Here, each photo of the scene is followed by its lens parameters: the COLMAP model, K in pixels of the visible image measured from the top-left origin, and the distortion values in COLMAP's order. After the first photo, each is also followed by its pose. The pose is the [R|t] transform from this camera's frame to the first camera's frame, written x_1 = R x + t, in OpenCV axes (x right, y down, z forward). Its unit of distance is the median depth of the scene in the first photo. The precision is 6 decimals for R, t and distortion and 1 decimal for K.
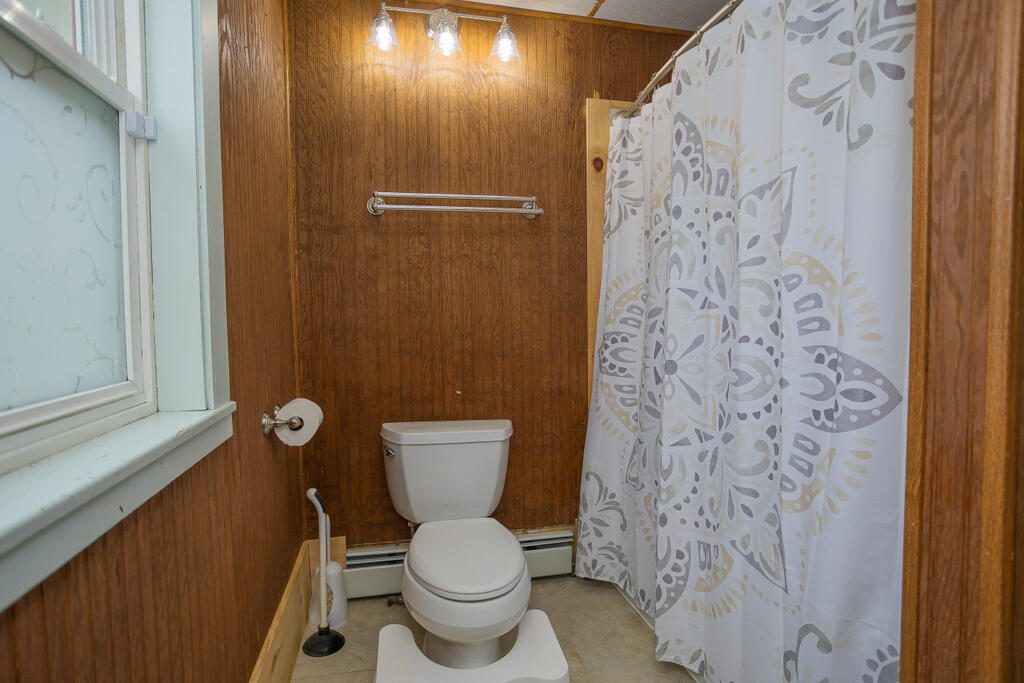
lens RADIAL K [[534.0, 0, 510.8], [0, 534.0, 334.6], [0, 0, 1]] dist [-0.035485, 0.000351]
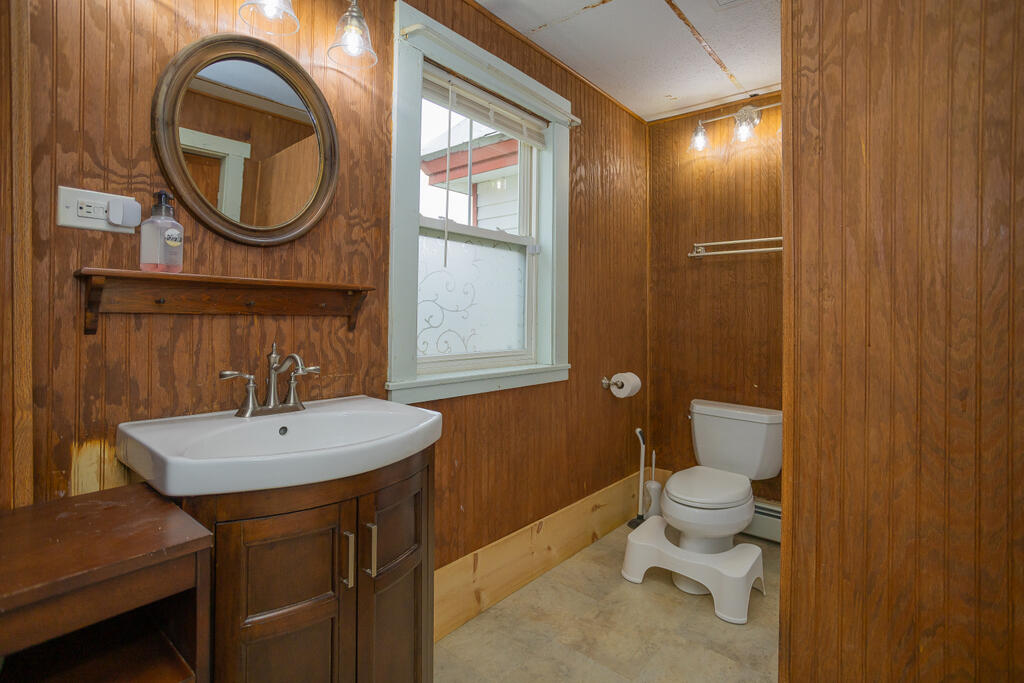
lens RADIAL K [[493.8, 0, 508.2], [0, 493.8, 317.9], [0, 0, 1]] dist [0.003915, 0.000923]
pose [[0.600170, 0.019803, -0.799627, 0.531700], [-0.051347, 0.998585, -0.013809, -0.012618], [0.798222, 0.049346, 0.600338, -0.244997]]
